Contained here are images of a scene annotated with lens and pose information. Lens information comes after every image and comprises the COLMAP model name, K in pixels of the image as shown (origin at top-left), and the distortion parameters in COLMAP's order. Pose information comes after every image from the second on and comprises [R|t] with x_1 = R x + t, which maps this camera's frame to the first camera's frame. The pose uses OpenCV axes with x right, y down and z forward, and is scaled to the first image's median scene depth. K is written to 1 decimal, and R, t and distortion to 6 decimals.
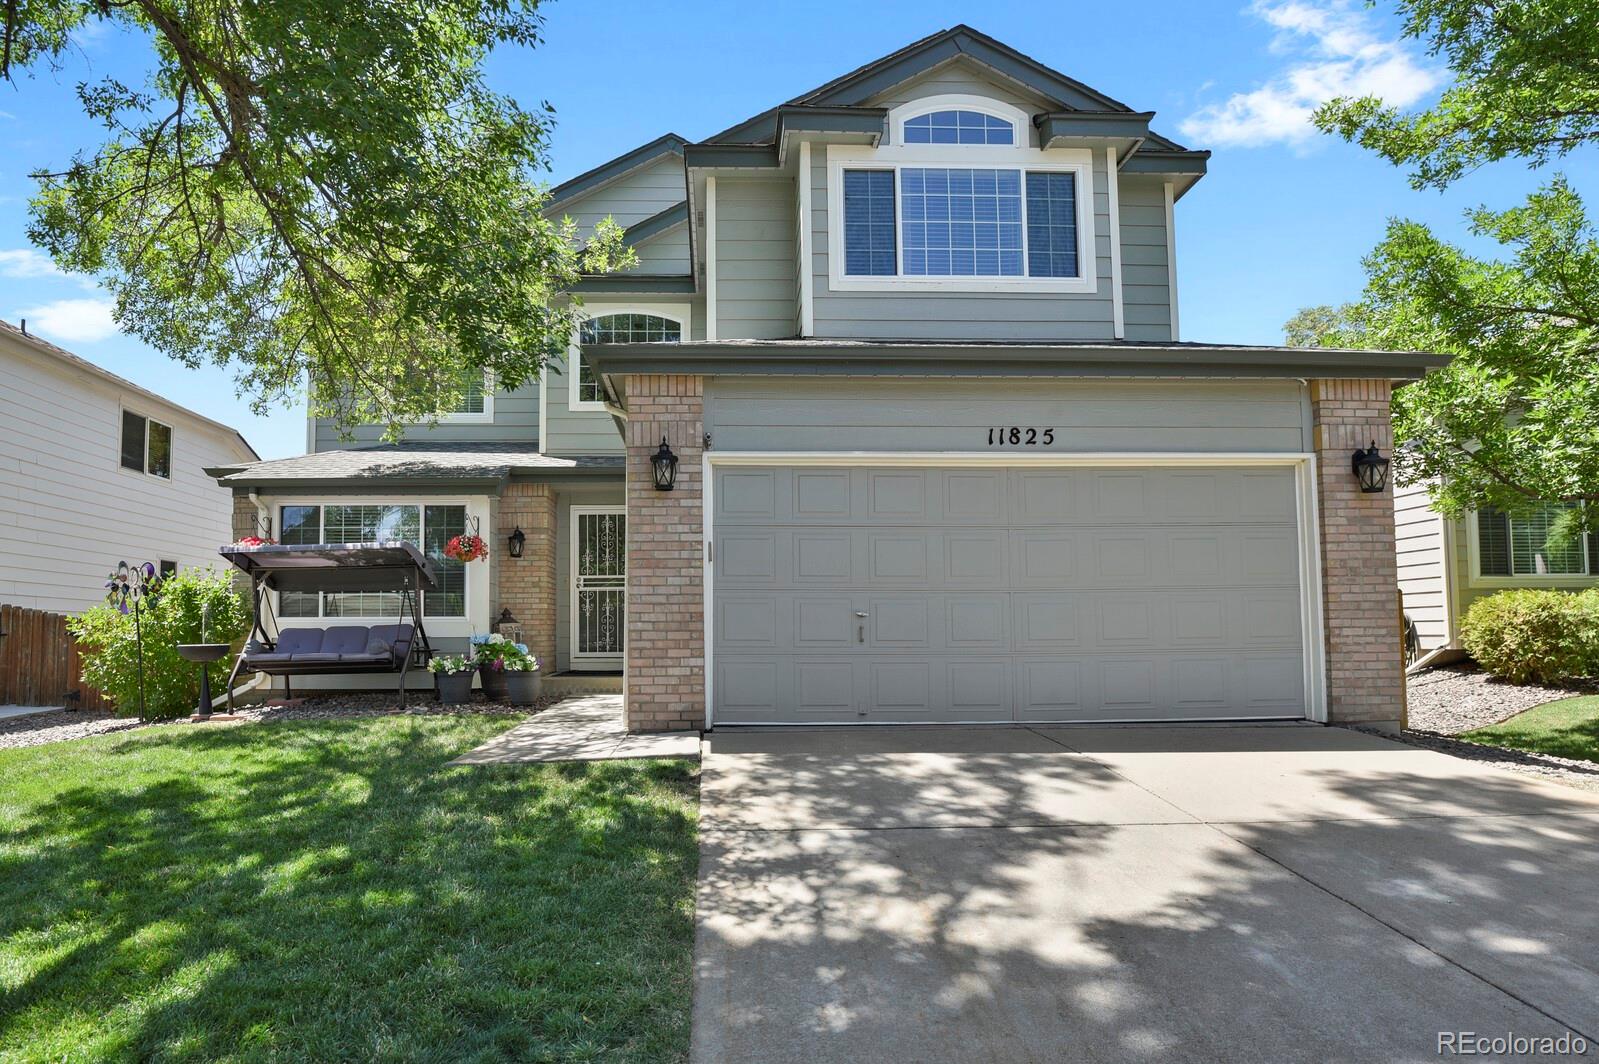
lens RADIAL K [[807.9, 0, 799.0], [0, 807.9, 414.2], [0, 0, 1]] dist [-0.039028, 0.000317]
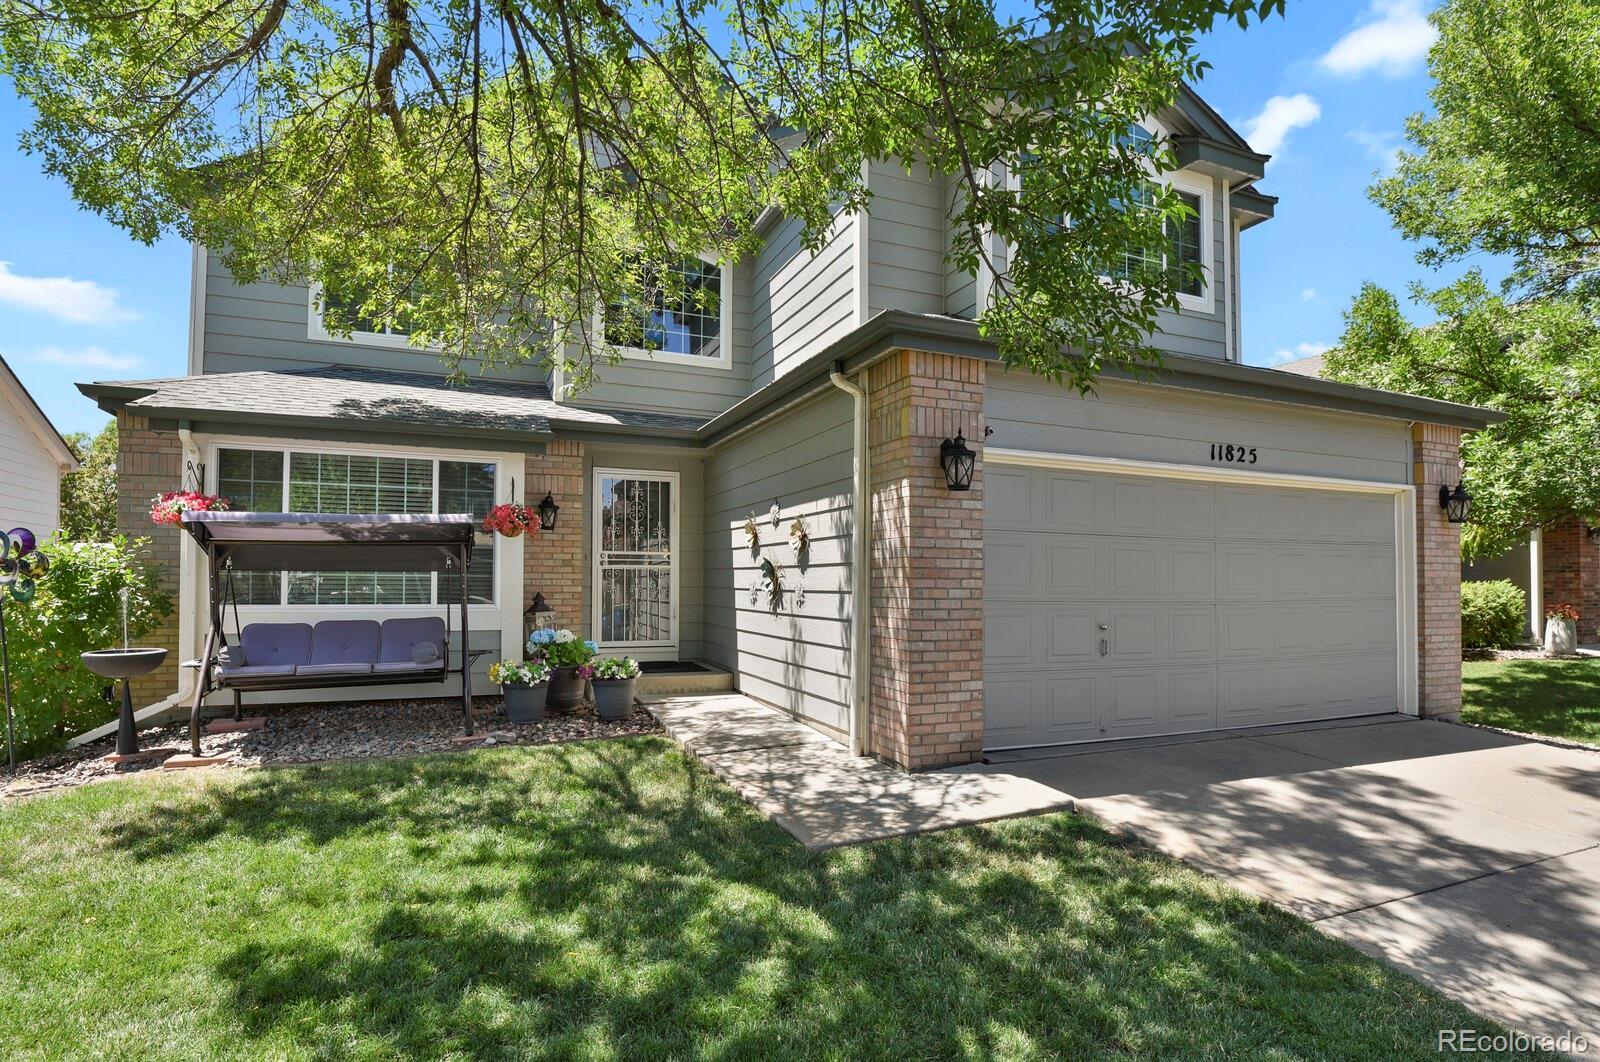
lens RADIAL K [[783.7, 0, 800.4], [0, 783.7, 396.1], [0, 0, 1]] dist [-0.038749, 0.007893]
pose [[0.930168, 0.097238, 0.354024, -0.624663], [-0.113440, 0.993224, 0.025250, -0.008491], [-0.349170, -0.063647, 0.934895, 0.276030]]
